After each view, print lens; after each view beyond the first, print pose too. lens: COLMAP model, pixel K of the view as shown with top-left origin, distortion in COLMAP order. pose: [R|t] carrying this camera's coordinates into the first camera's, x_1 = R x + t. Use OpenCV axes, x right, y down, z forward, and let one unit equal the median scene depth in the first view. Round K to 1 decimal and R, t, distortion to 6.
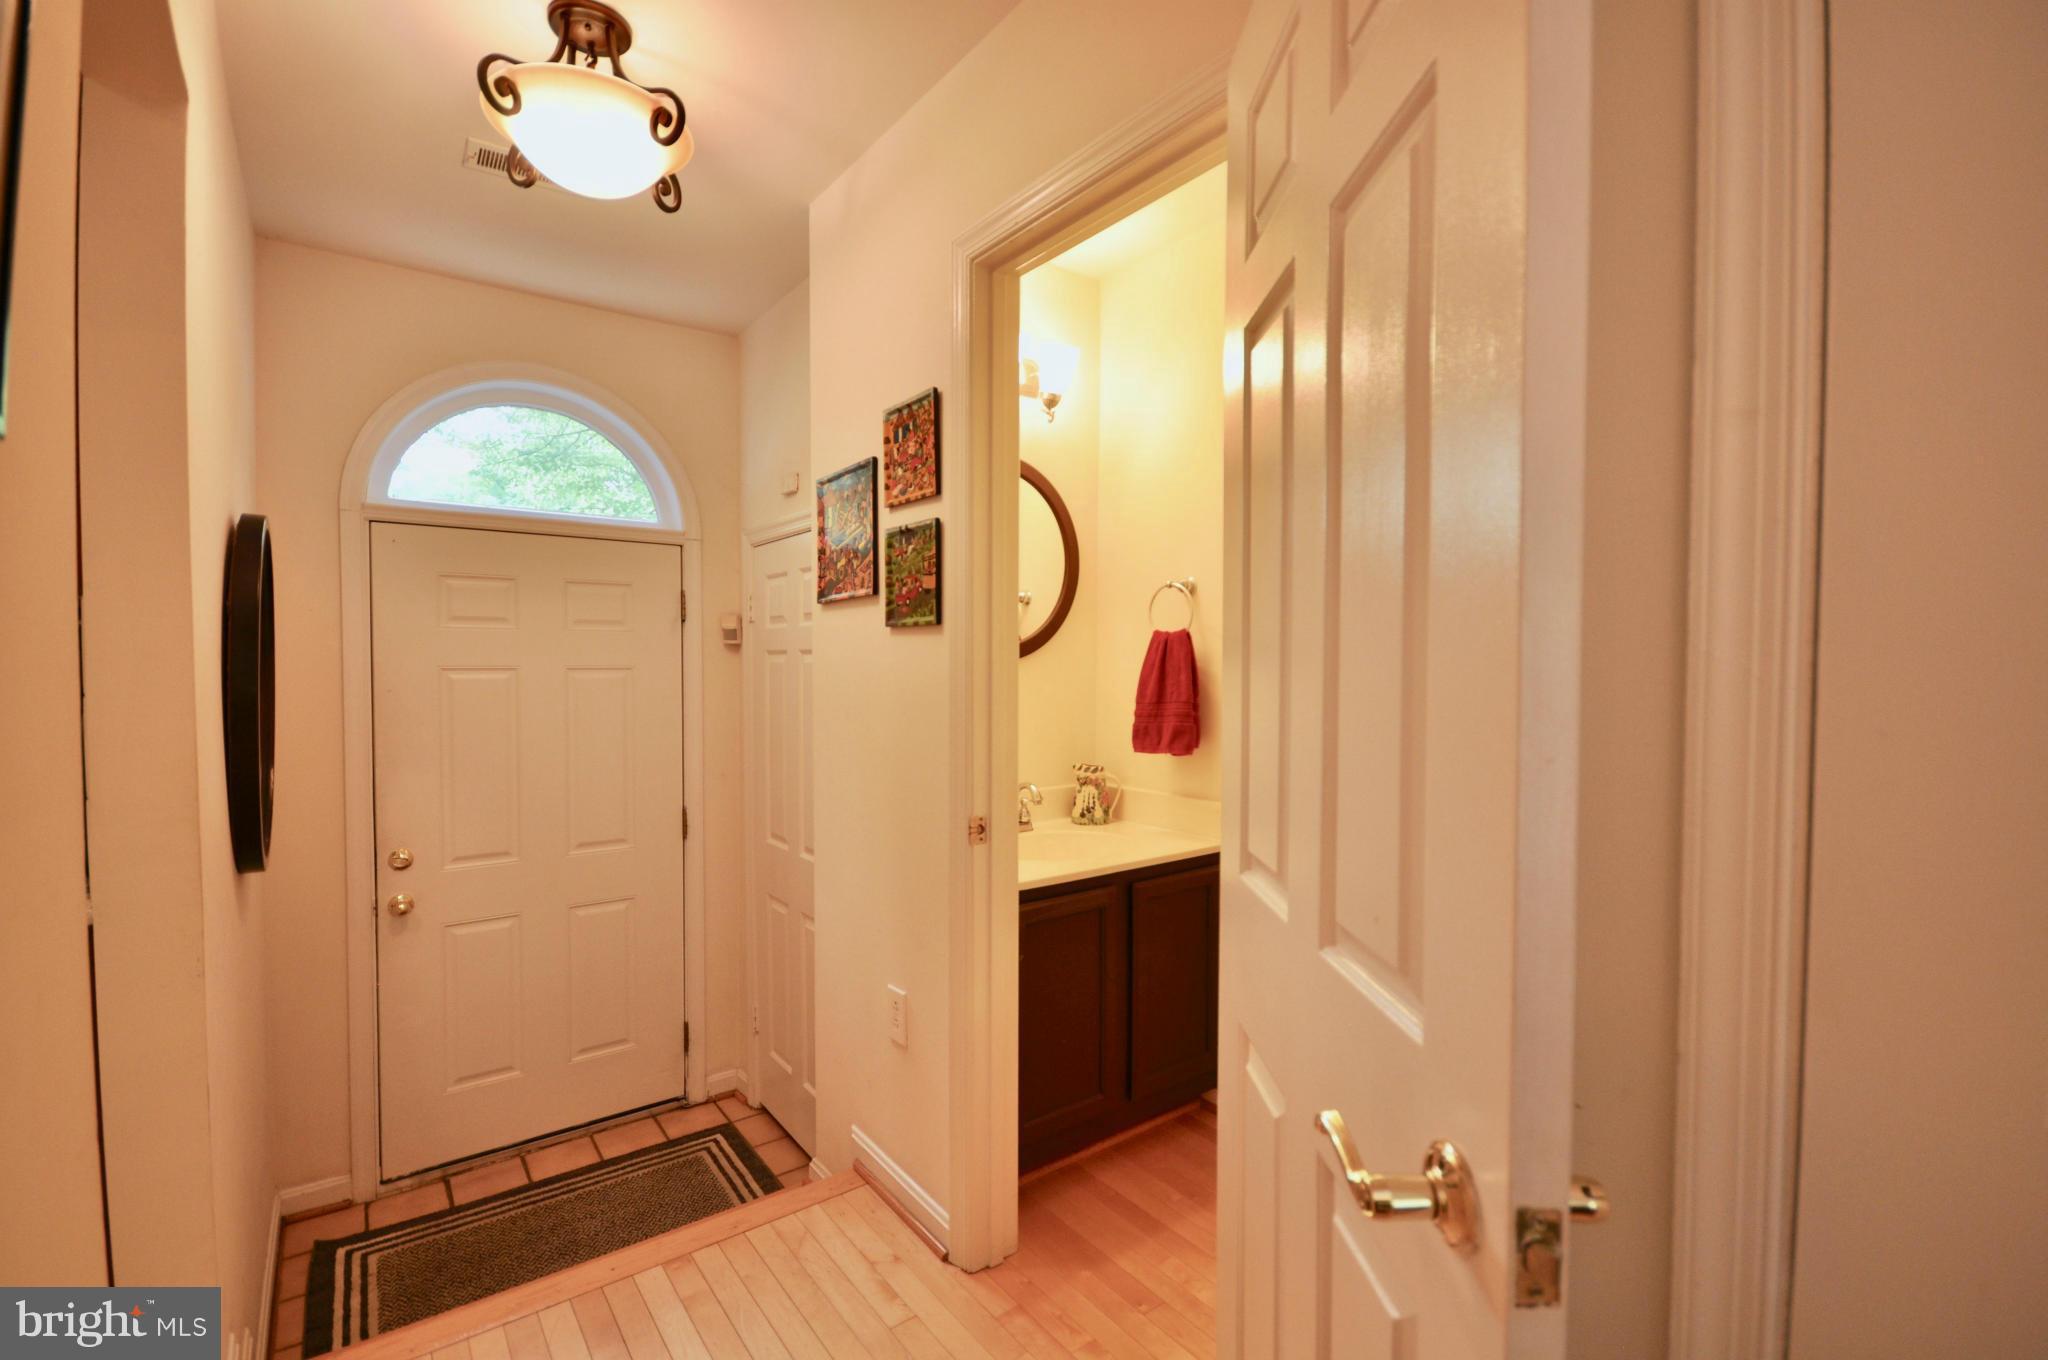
lens RADIAL K [[911.2, 0, 1031.9], [0, 911.2, 687.4], [0, 0, 1]] dist [-0.001198, -0.000972]
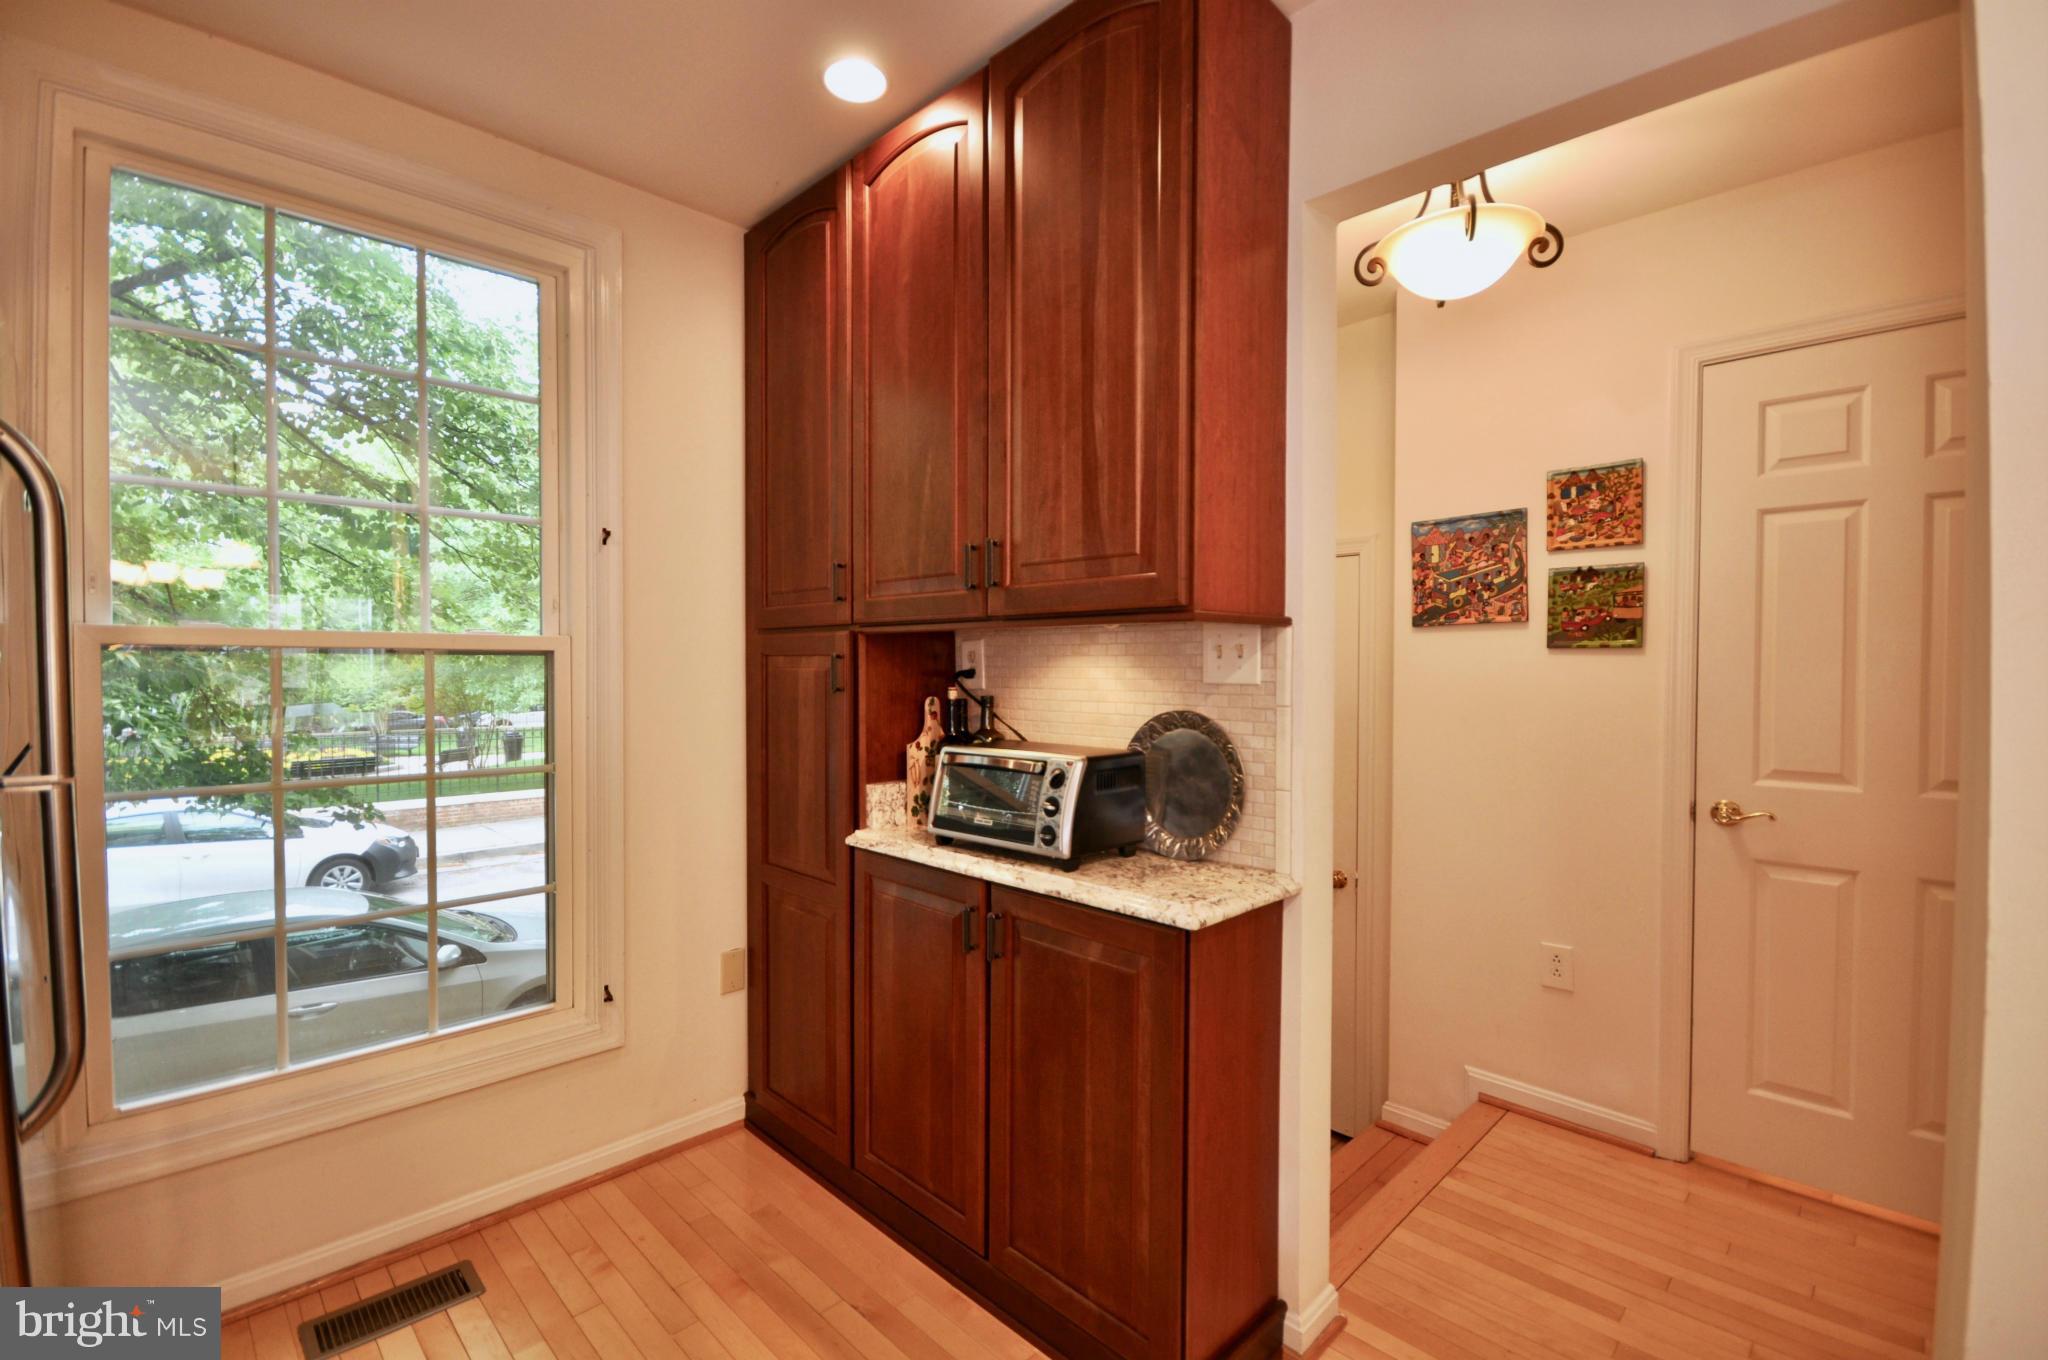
lens RADIAL K [[911.2, 0, 1013.9], [0, 911.2, 687.4], [0, 0, 1]] dist [-0.001198, -0.000972]
pose [[0.992728, -0.003156, 0.120334, -1.046926], [0.004174, 0.999958, -0.008205, -0.006865], [-0.120303, 0.008648, 0.992699, -0.129144]]
